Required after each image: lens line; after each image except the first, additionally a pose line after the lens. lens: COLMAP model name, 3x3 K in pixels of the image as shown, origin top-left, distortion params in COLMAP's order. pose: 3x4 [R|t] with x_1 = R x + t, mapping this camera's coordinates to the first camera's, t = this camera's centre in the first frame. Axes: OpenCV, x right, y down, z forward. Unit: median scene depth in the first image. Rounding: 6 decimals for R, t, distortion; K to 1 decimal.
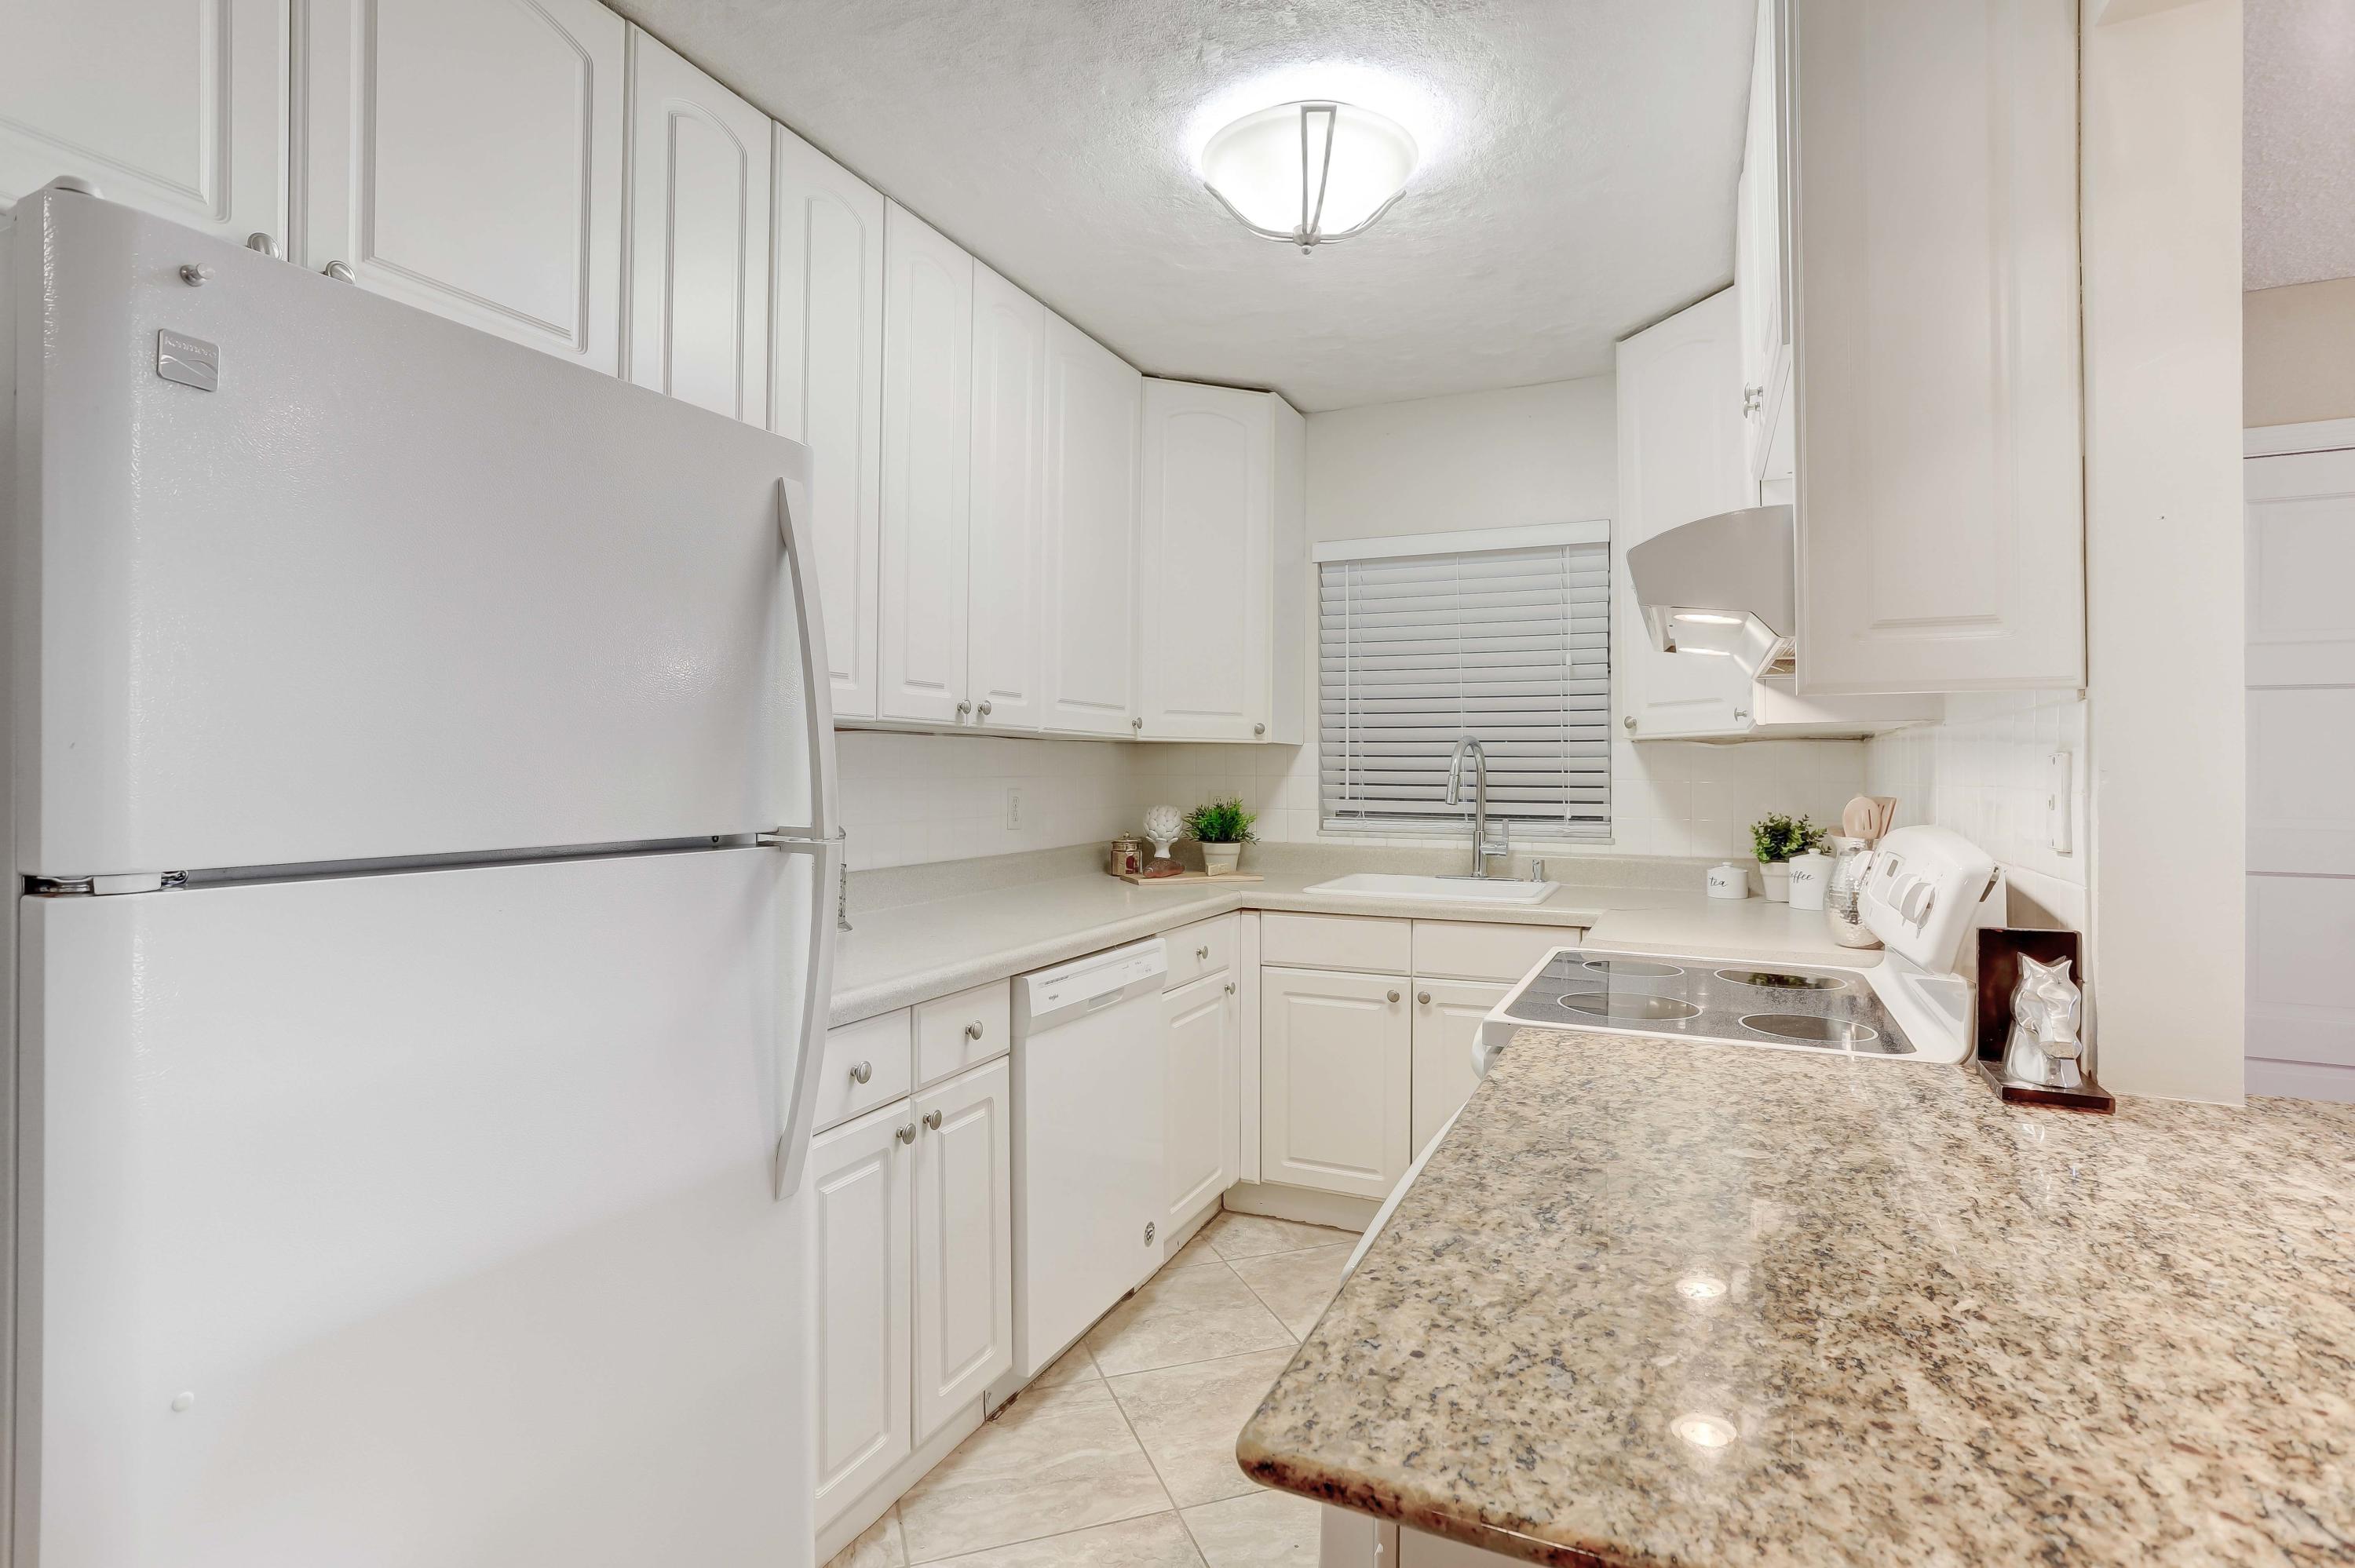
lens RADIAL K [[1152.8, 0, 1162.9], [0, 1152.8, 783.5], [0, 0, 1]] dist [-0.064984, 0.047538]
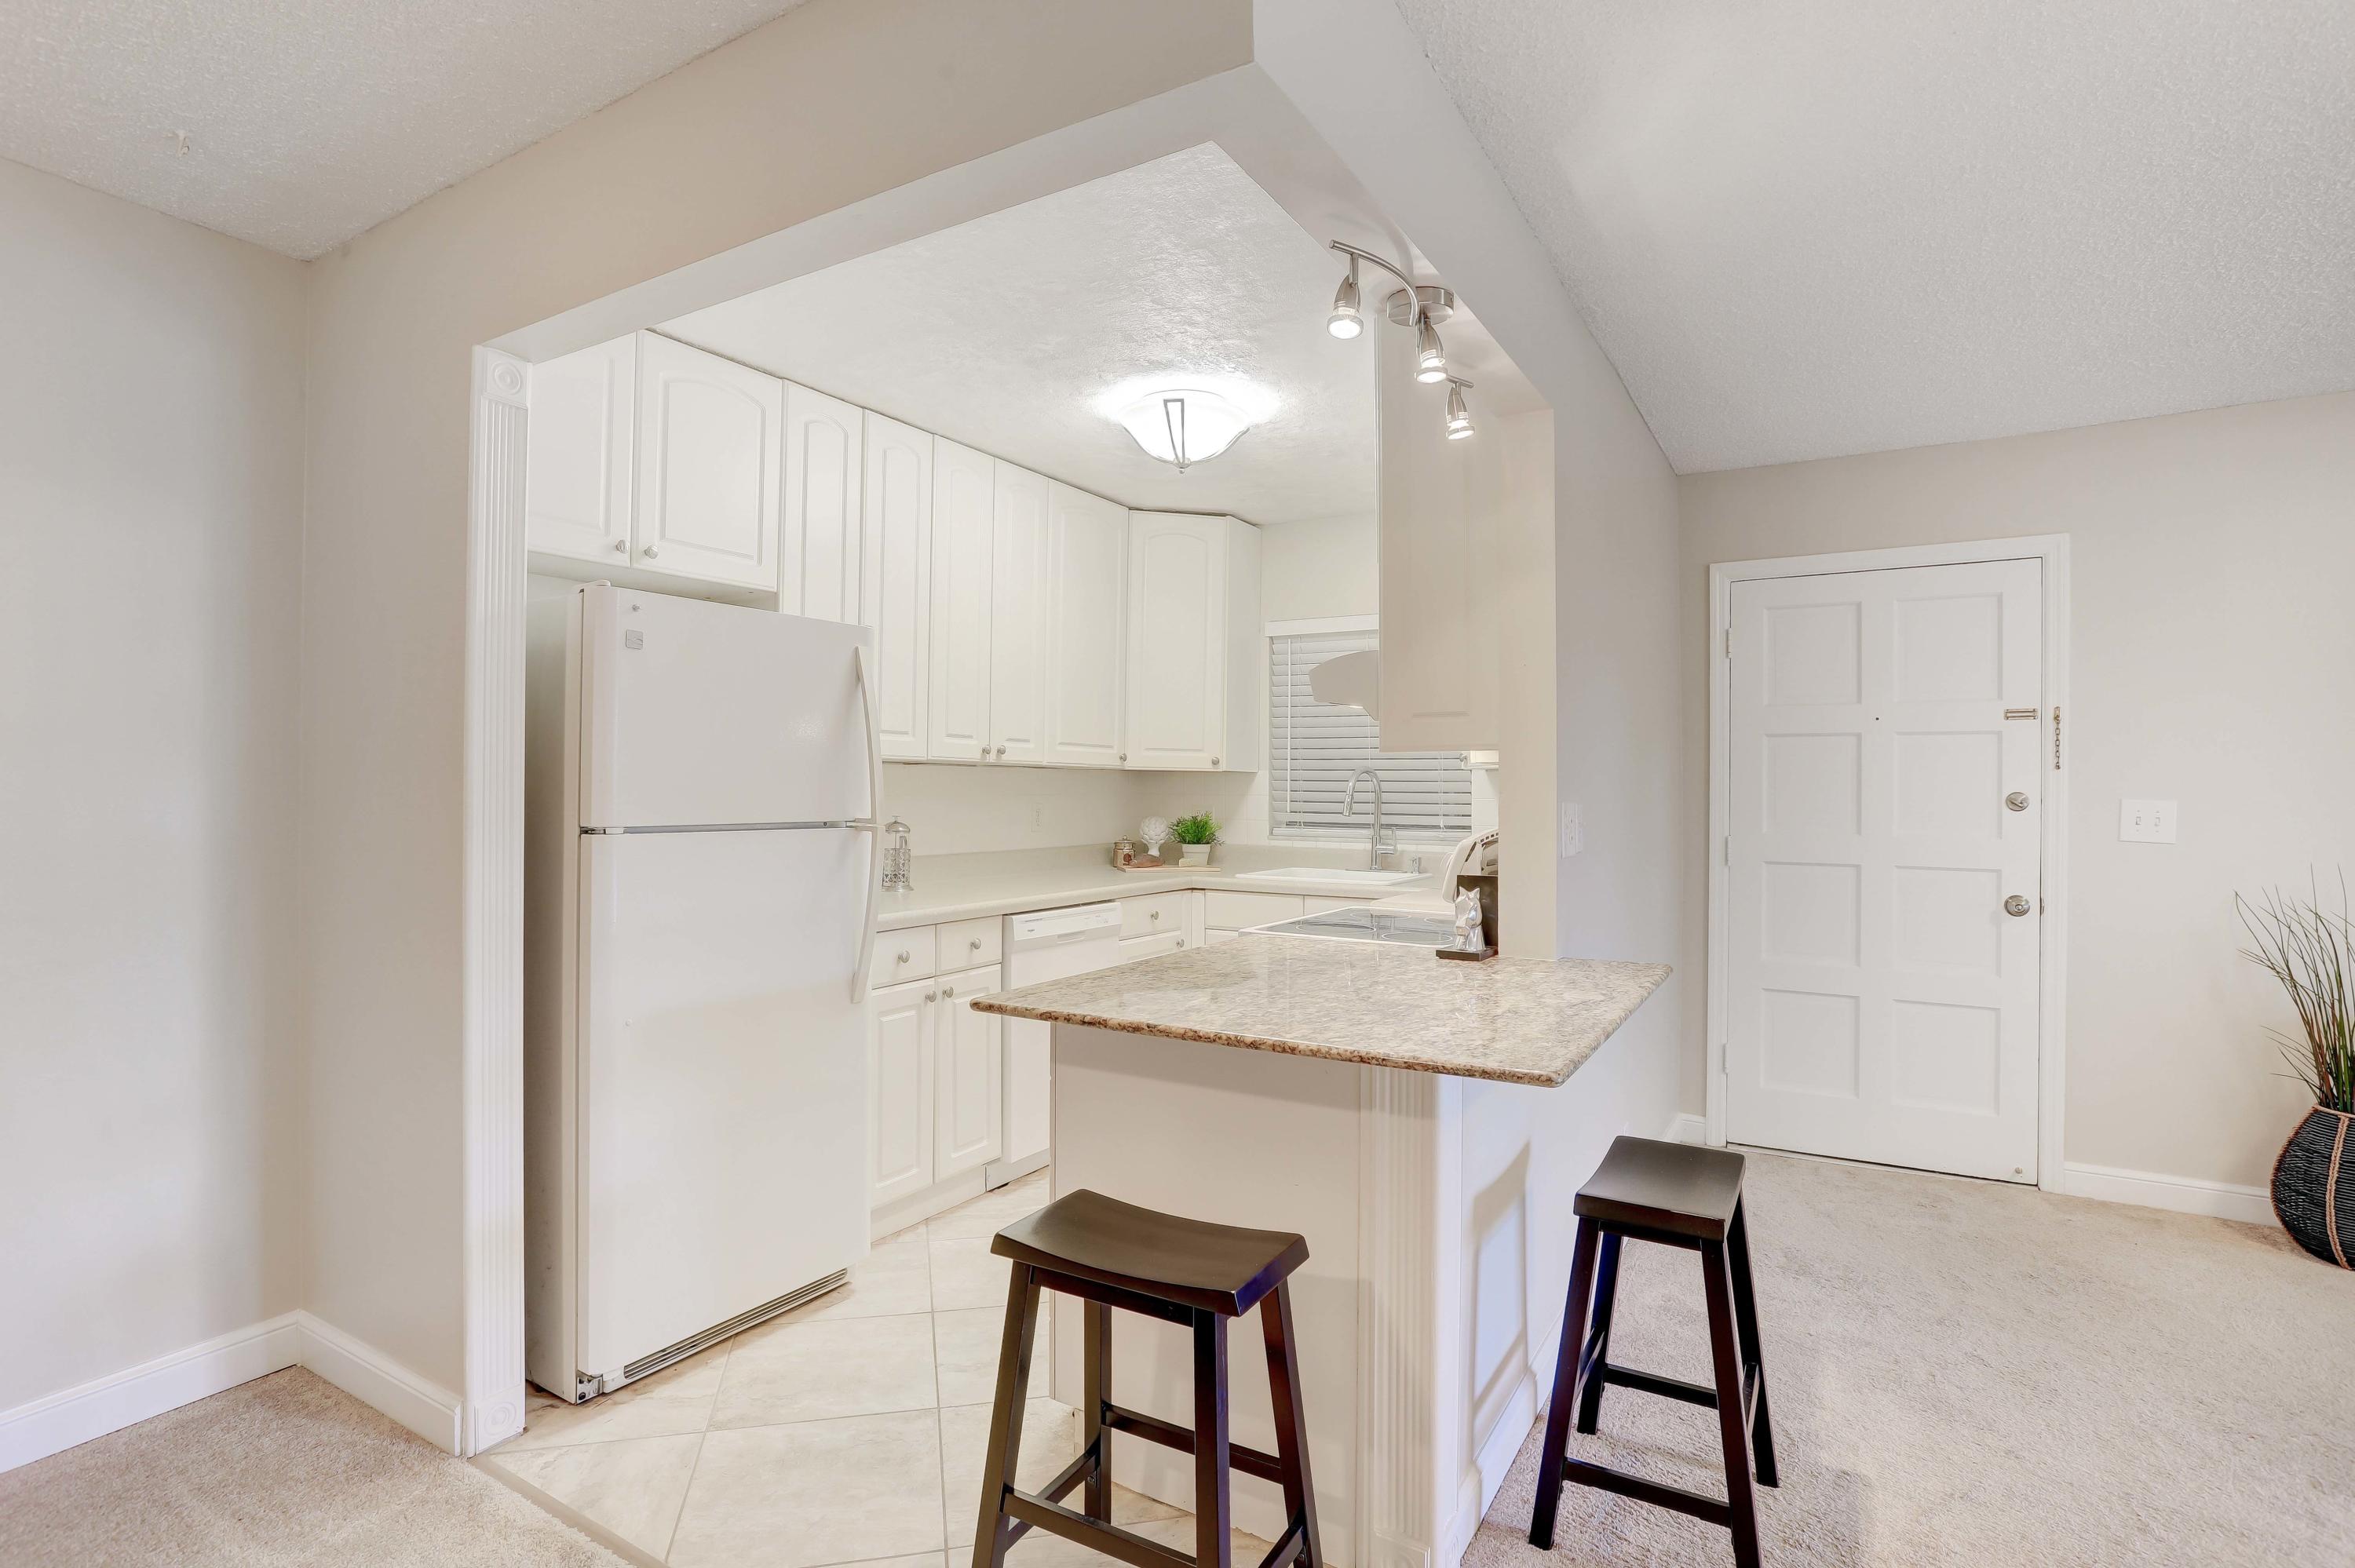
lens RADIAL K [[1152.8, 0, 1162.9], [0, 1152.8, 783.5], [0, 0, 1]] dist [-0.064984, 0.047538]
pose [[0.994501, 0.002782, -0.104686, 0.181210], [-0.004603, 0.999842, -0.017162, 0.003966], [0.104622, 0.017549, 0.994357, -0.417527]]
